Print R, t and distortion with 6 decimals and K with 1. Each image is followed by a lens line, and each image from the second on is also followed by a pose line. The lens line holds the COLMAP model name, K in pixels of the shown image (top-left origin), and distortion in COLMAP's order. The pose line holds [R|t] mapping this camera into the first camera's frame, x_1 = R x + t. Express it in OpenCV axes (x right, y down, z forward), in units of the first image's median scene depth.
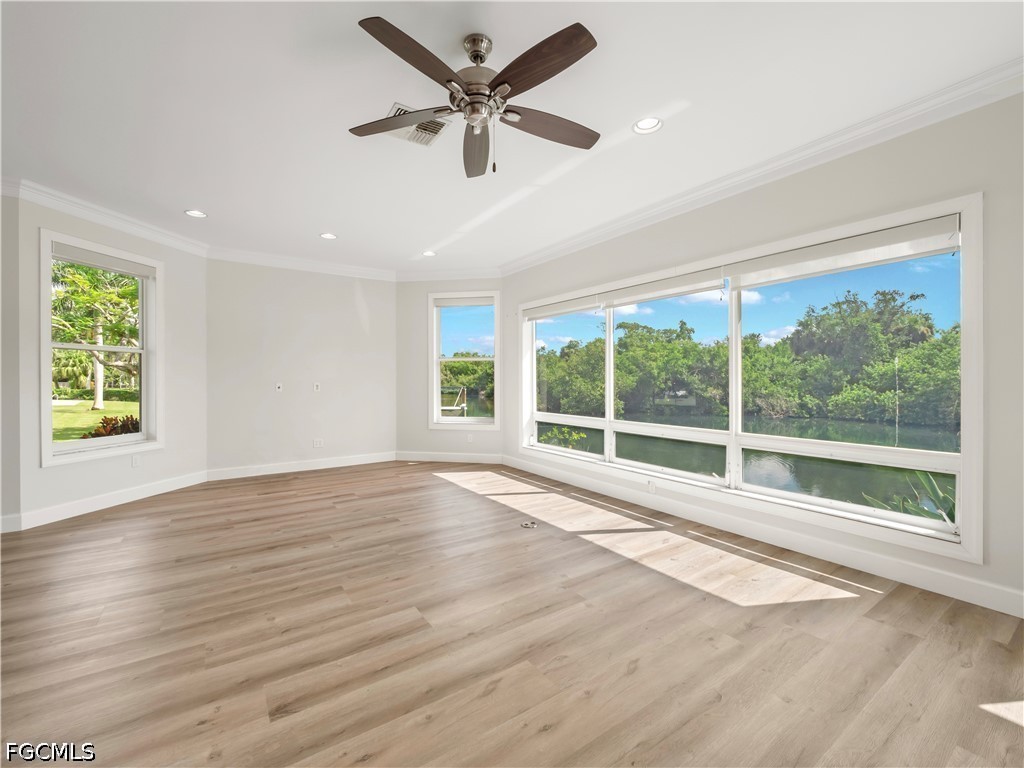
lens RADIAL K [[433.4, 0, 509.1], [0, 433.4, 381.2], [0, 0, 1]] dist [-0.002010, -0.000974]
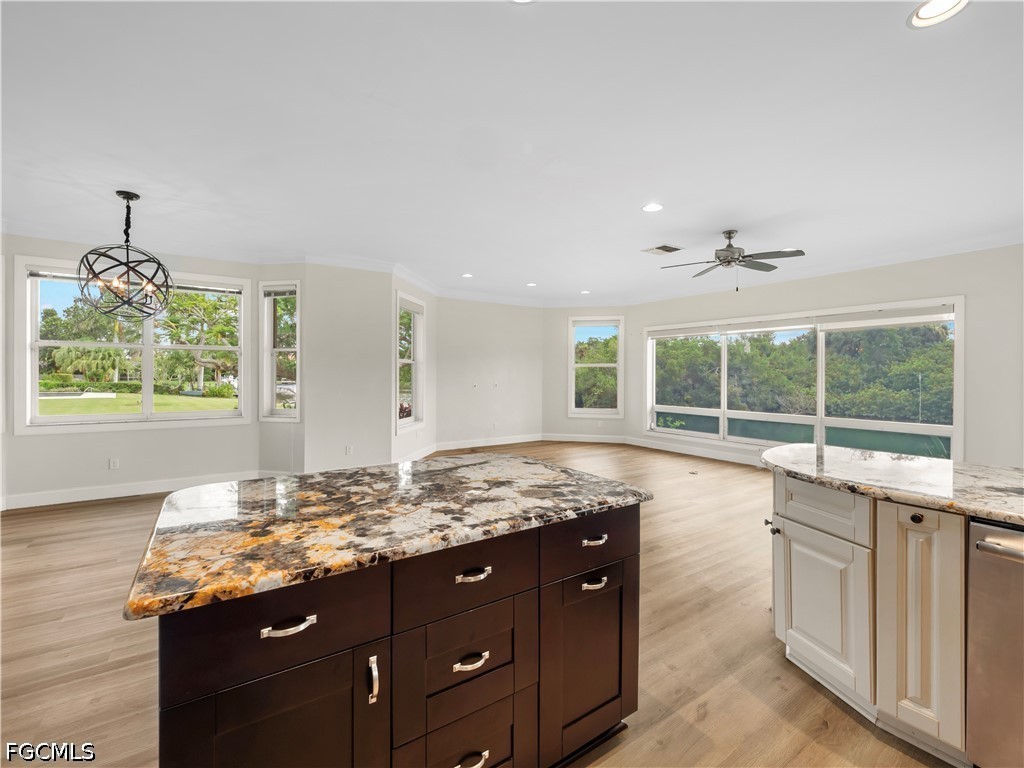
lens RADIAL K [[448.4, 0, 509.8], [0, 448.4, 376.7], [0, 0, 1]] dist [-0.001246, -0.000548]
pose [[0.999973, 0.007282, 0.000891, -0.496984], [-0.007283, 0.999973, 0.001127, -0.020920], [-0.000883, -0.001133, 0.999999, -0.528124]]
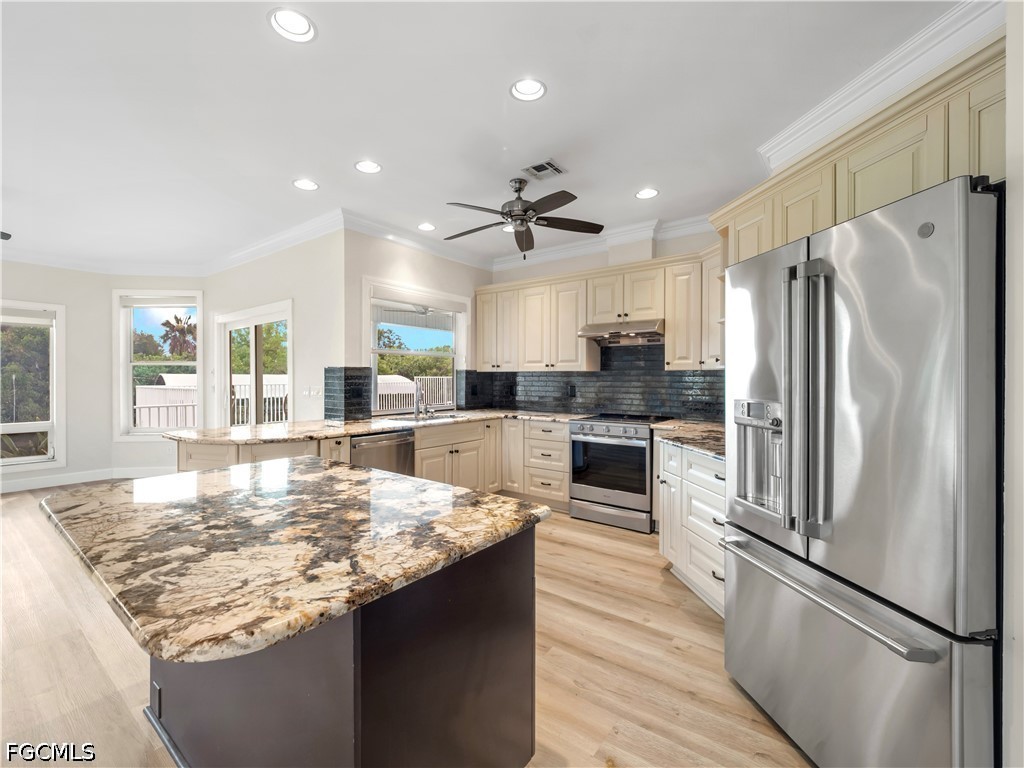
lens RADIAL K [[441.7, 0, 504.5], [0, 441.7, 380.0], [0, 0, 1]] dist [-0.001443, -0.000863]
pose [[-0.318059, -0.003385, 0.948065, -0.914944], [0.005699, 0.999969, 0.005482, -0.017587], [-0.948054, 0.007147, -0.318030, -0.232208]]
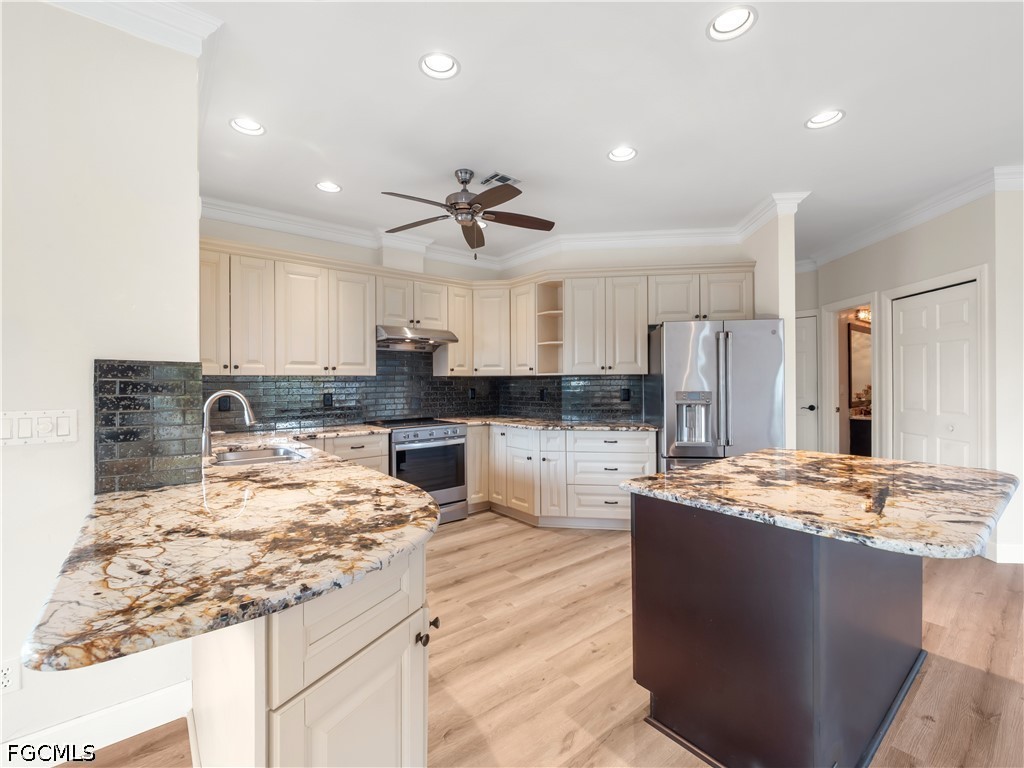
lens RADIAL K [[441.7, 0, 504.5], [0, 441.7, 380.0], [0, 0, 1]] dist [-0.001443, -0.000863]
pose [[-0.997145, 0.009926, -0.074860, -0.262996], [0.009712, 0.999948, 0.003226, -0.022387], [0.074888, 0.002489, -0.997189, 0.179580]]
